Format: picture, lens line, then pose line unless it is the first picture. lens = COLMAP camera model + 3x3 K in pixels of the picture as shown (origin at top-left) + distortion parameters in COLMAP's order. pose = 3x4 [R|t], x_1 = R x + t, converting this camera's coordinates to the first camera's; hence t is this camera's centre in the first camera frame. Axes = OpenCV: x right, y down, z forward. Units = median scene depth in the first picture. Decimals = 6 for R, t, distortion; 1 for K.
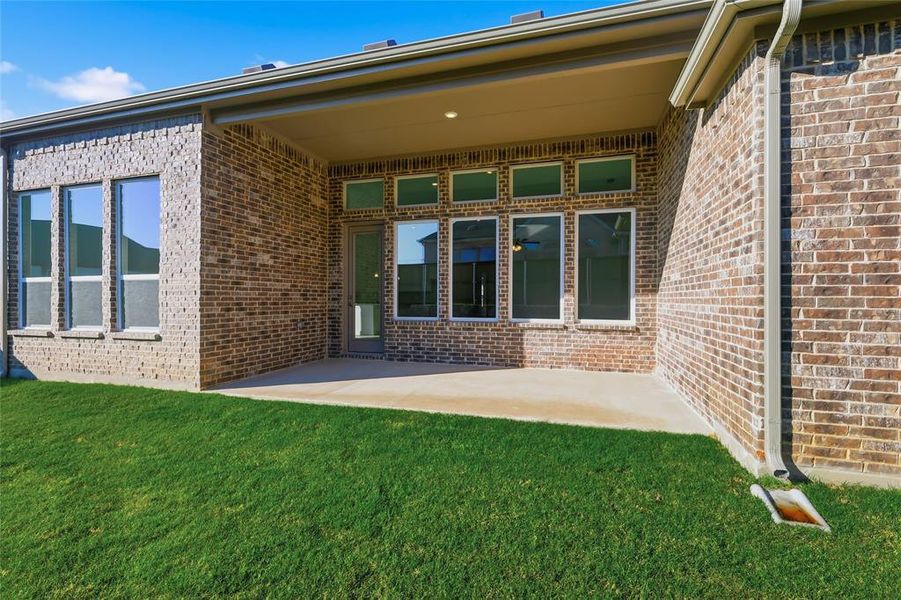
lens RADIAL K [[401.4, 0, 455.1], [0, 401.4, 294.6], [0, 0, 1]] dist [0.000352, 0.000215]
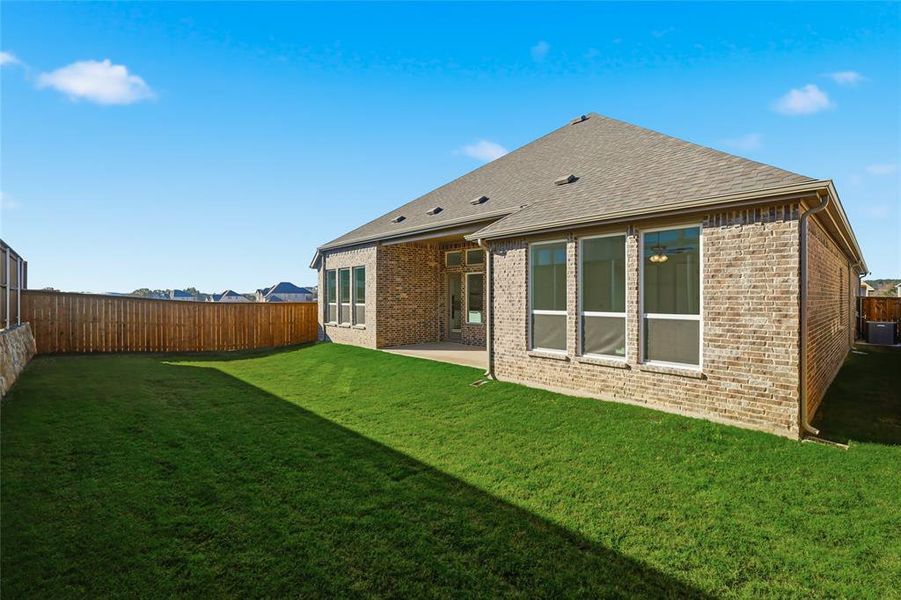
lens RADIAL K [[401.4, 0, 455.1], [0, 401.4, 294.6], [0, 0, 1]] dist [0.000352, 0.000215]
pose [[0.864955, -0.001395, -0.501848, 1.040161], [0.002406, 0.999996, 0.001367, -0.110465], [0.501844, -0.002390, 0.864955, -0.927803]]
